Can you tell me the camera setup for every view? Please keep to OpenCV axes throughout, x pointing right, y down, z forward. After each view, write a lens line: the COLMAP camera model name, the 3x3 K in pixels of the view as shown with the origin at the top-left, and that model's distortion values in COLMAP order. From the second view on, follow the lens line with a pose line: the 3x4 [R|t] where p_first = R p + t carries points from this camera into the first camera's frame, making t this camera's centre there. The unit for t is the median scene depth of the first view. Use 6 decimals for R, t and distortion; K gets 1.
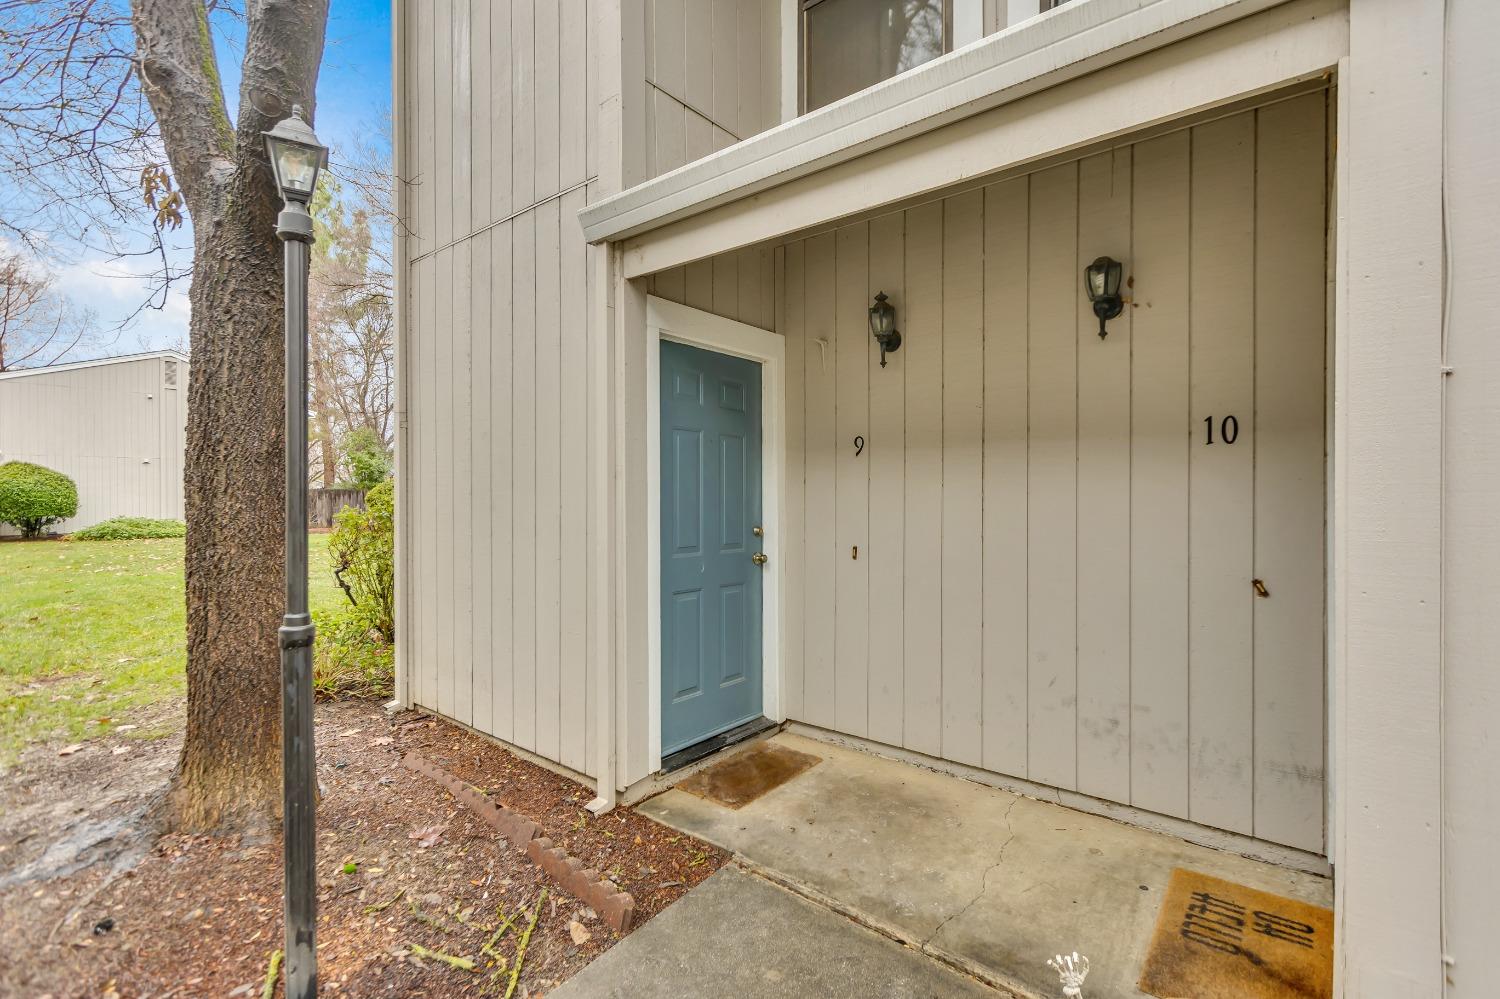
lens RADIAL K [[666.2, 0, 754.3], [0, 666.2, 499.0], [0, 0, 1]] dist [0.010234, -0.000309]
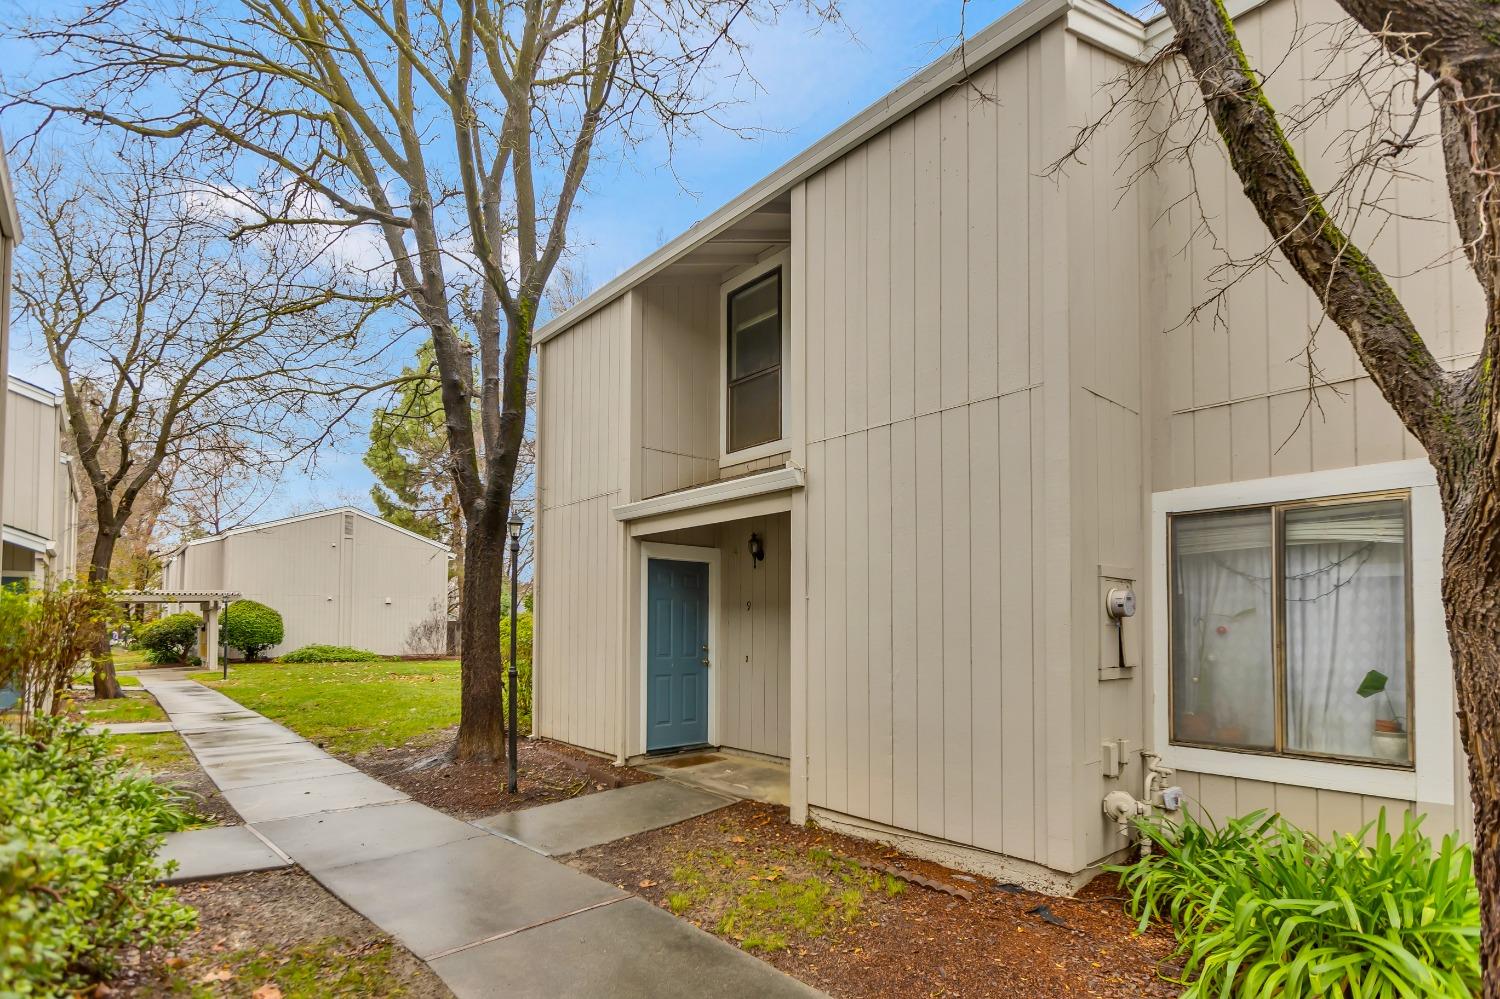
lens RADIAL K [[745.6, 0, 755.0], [0, 745.6, 606.7], [0, 0, 1]] dist [-0.003272, -0.000251]
pose [[0.983629, -0.001118, -0.180203, 0.634466], [-0.005040, 0.999419, -0.033713, -0.001270], [0.180136, 0.034070, 0.983052, -1.327990]]
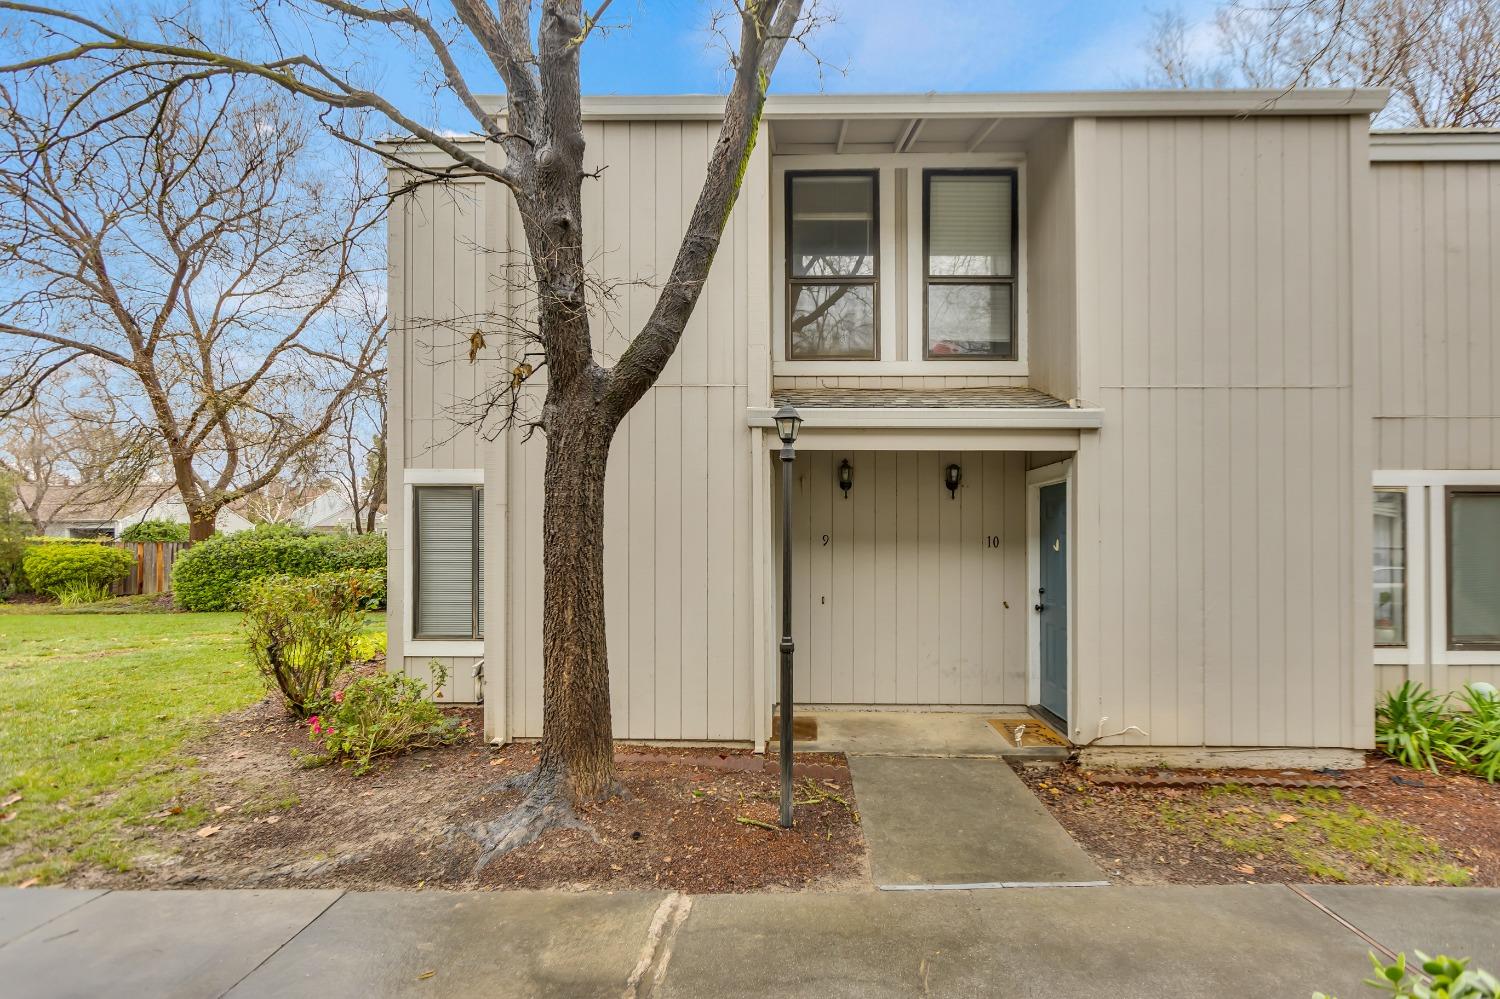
lens RADIAL K [[682.3, 0, 763.0], [0, 682.3, 540.5], [0, 0, 1]] dist [0.003799, 0.000302]
pose [[0.794843, 0.008500, 0.606756, -1.181404], [-0.001525, 0.999927, -0.012009, -0.061105], [-0.606813, 0.008620, 0.794798, -0.382682]]
